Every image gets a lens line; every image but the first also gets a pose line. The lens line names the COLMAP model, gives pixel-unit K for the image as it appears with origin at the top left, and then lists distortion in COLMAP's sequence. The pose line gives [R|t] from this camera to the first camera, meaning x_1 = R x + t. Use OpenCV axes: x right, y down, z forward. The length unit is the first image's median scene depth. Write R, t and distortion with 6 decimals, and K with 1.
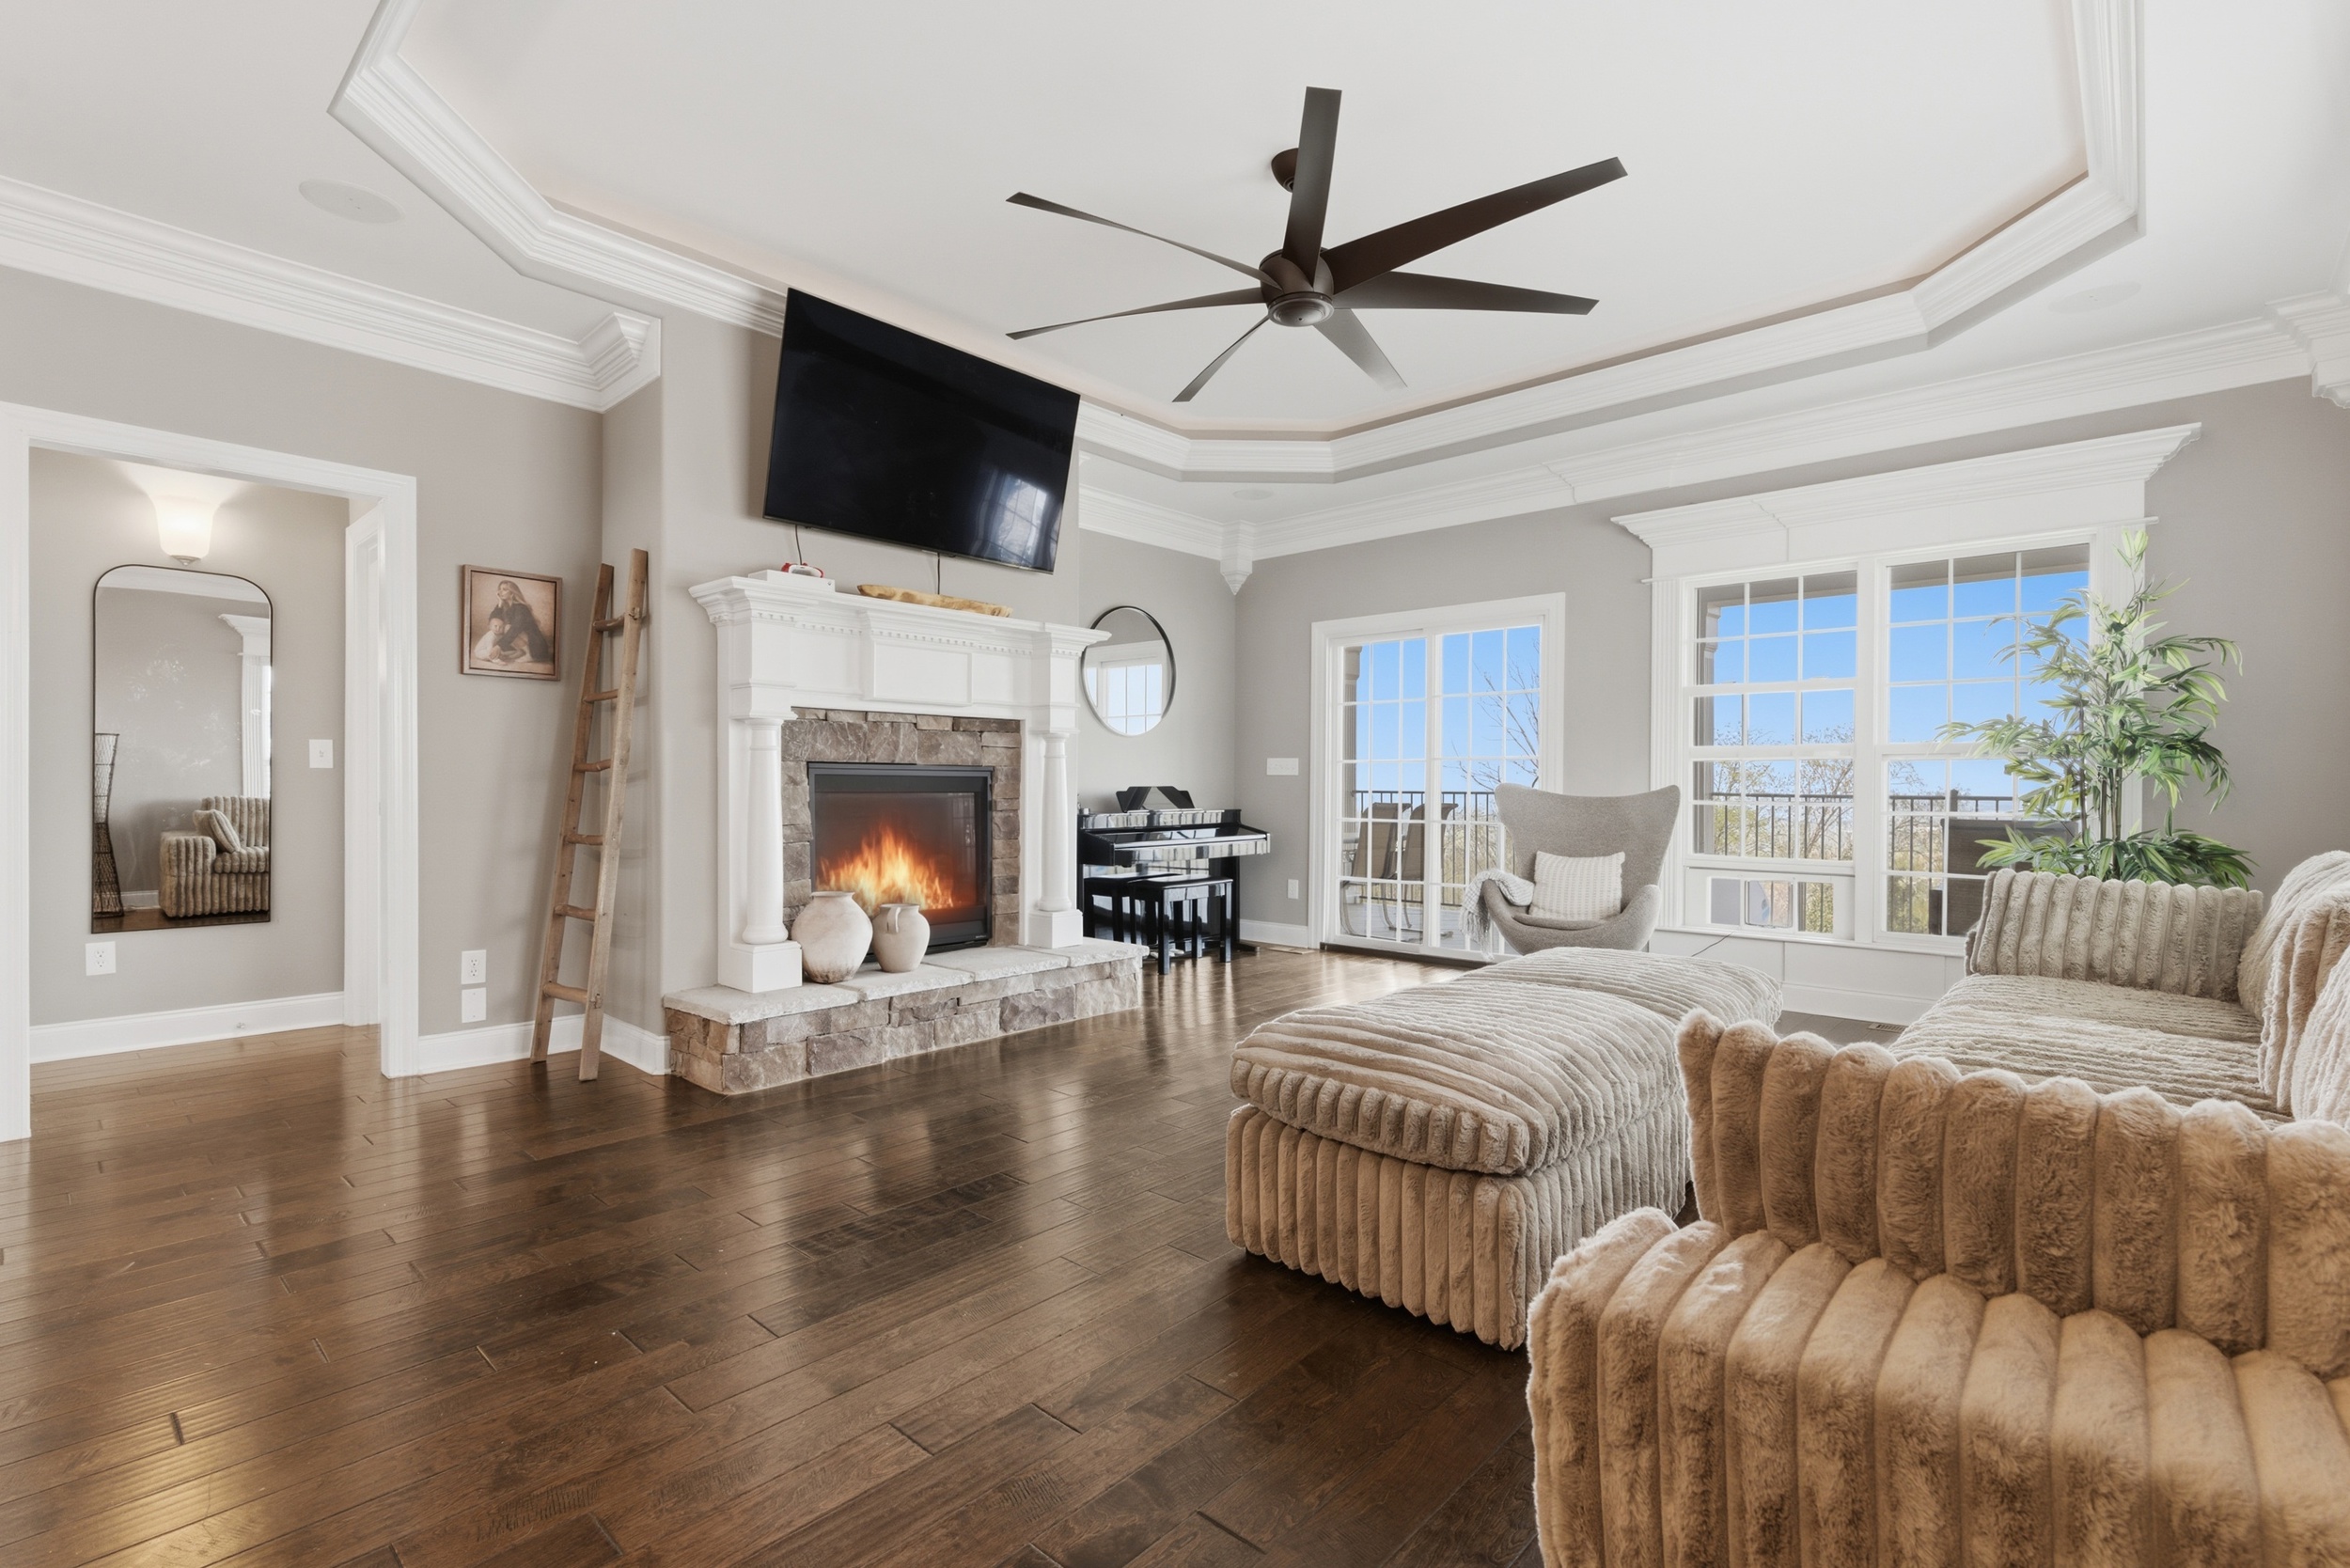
lens RADIAL K [[1060.3, 0, 1170.7], [0, 1060.3, 789.5], [0, 0, 1]] dist [0.002202, -0.000857]
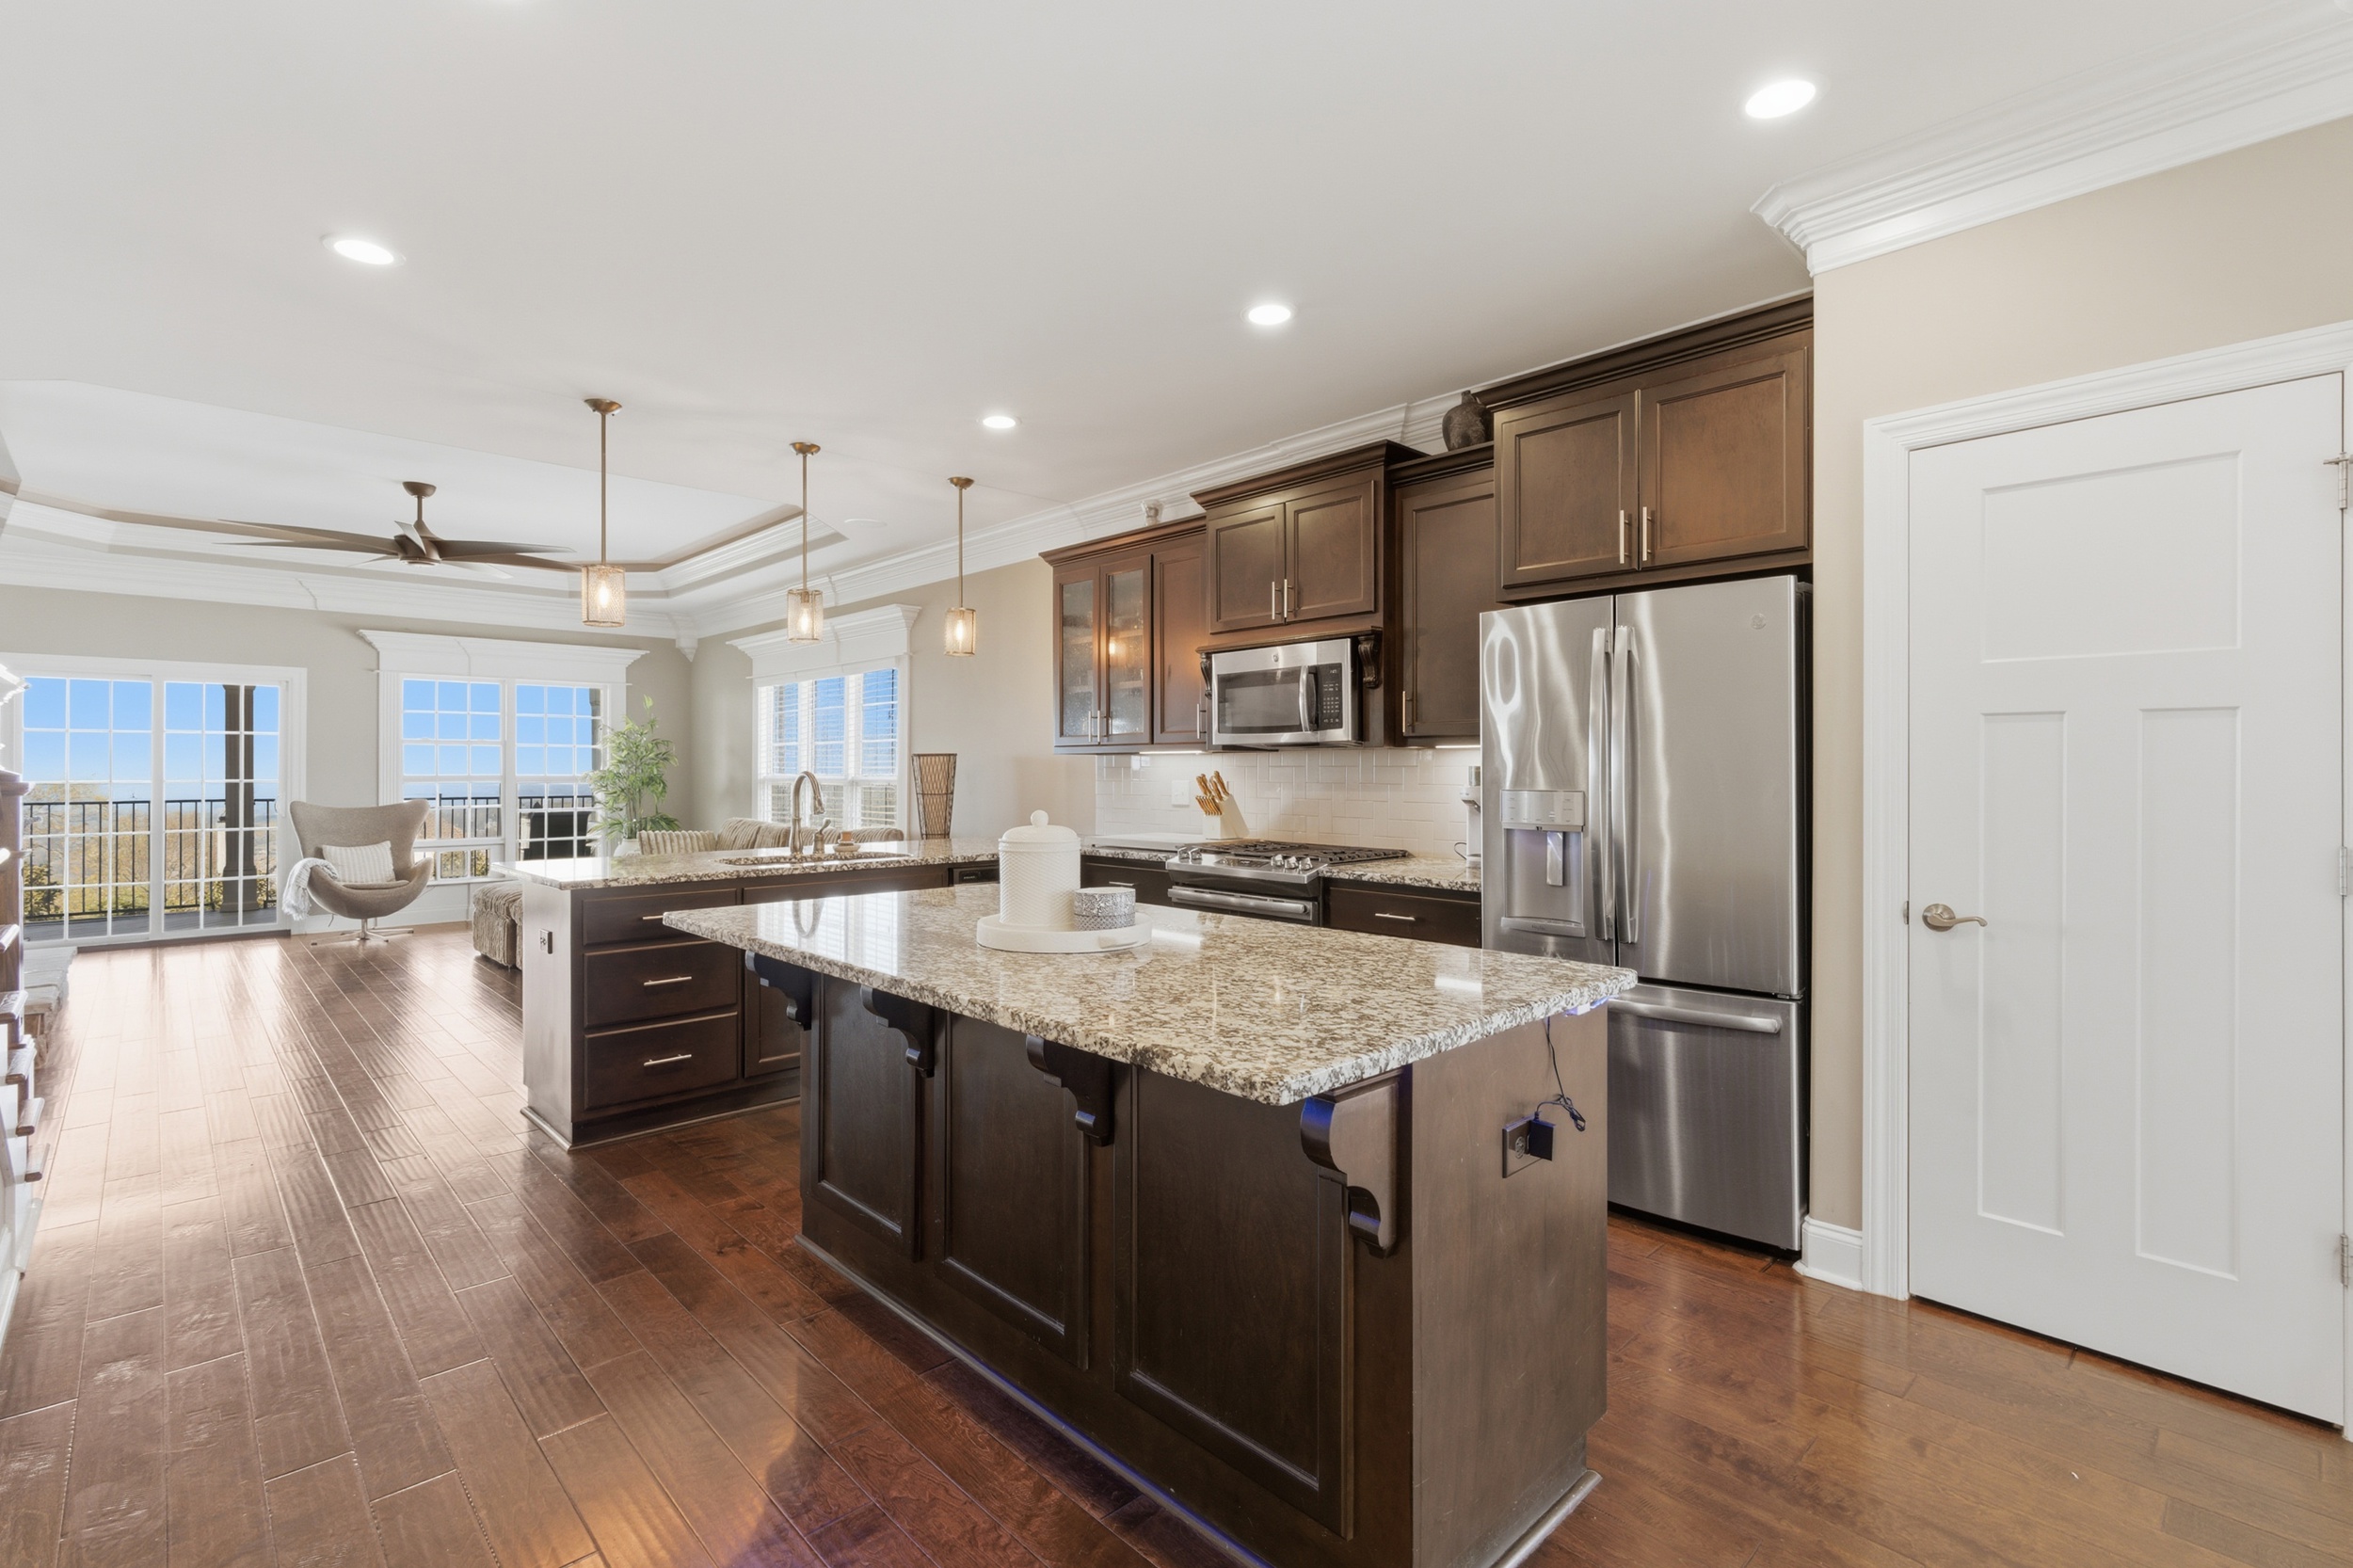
lens RADIAL K [[1061.7, 0, 1197.8], [0, 1061.7, 769.6], [0, 0, 1]] dist [0.002202, -0.000857]
pose [[0.049839, -0.002922, 0.998753, -1.401159], [0.007241, 0.999970, 0.002564, -0.057230], [-0.998731, 0.007104, 0.049858, -0.404600]]
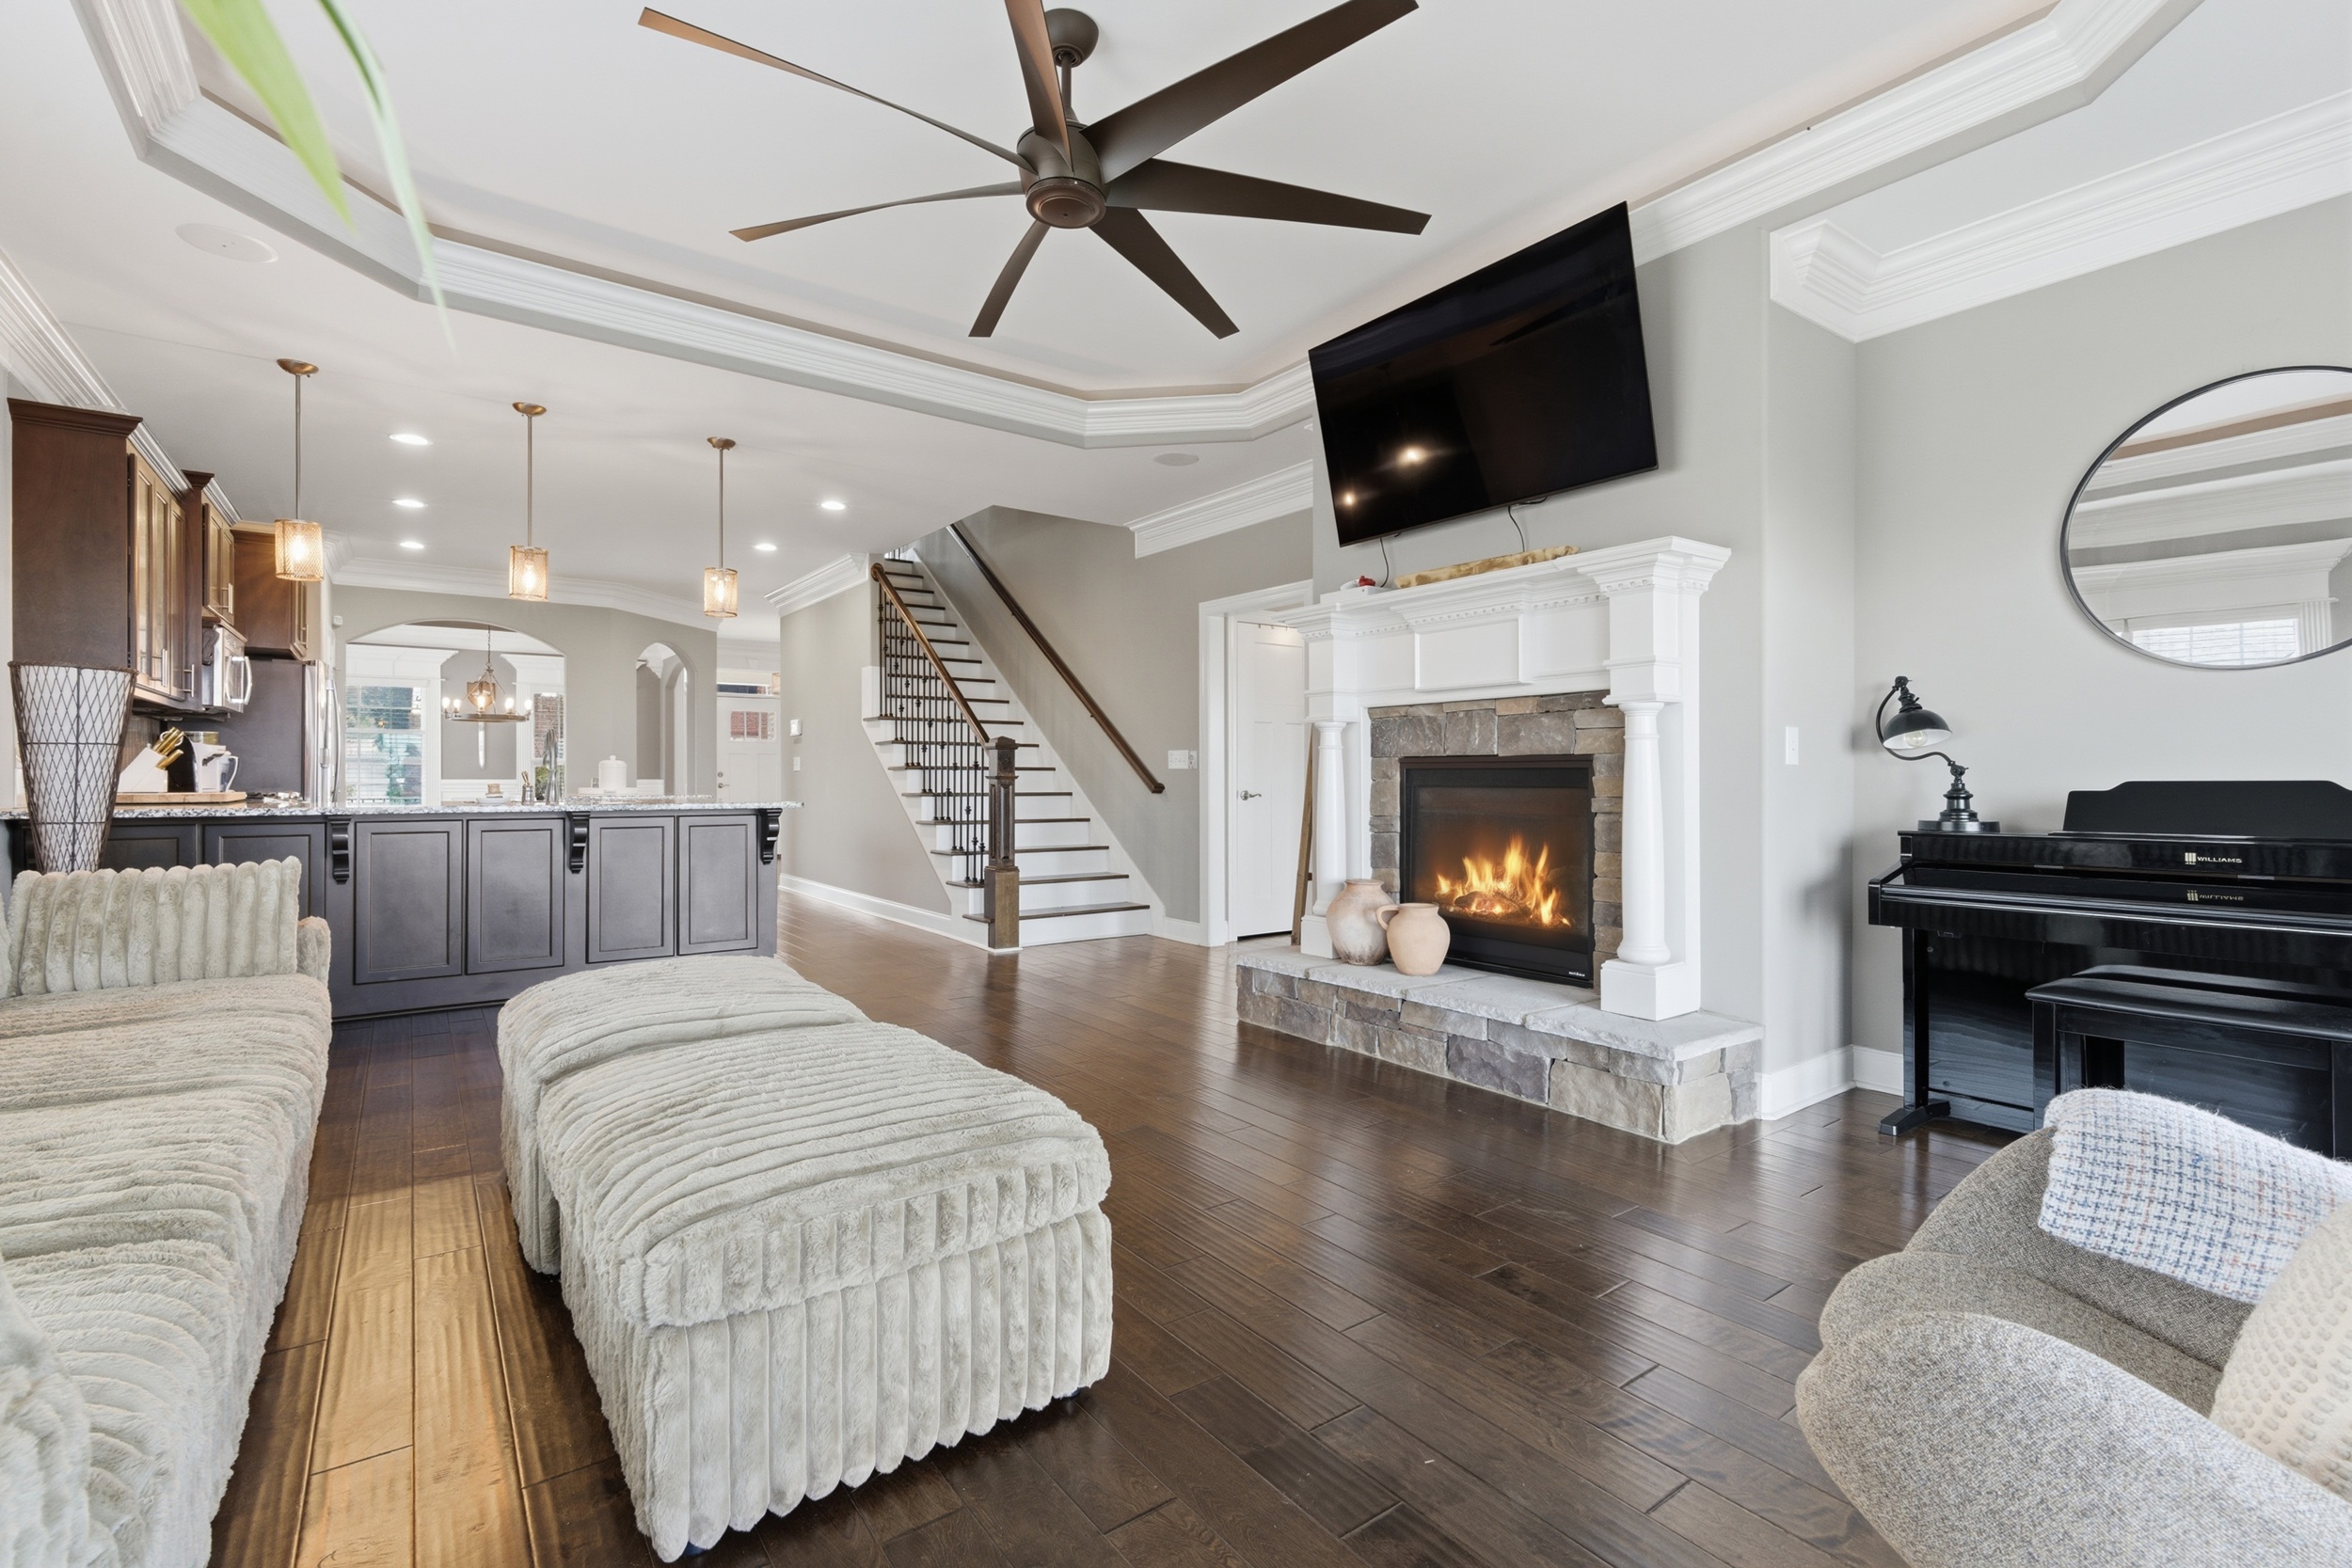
lens RADIAL K [[1061.1, 0, 1186.7], [0, 1061.1, 777.3], [0, 0, 1]] dist [0.002202, -0.000857]
pose [[-0.190718, -0.003263, -0.981639, 0.676681], [-0.004421, 0.999987, -0.002465, -0.002172], [0.981635, 0.003870, -0.190730, 0.921958]]
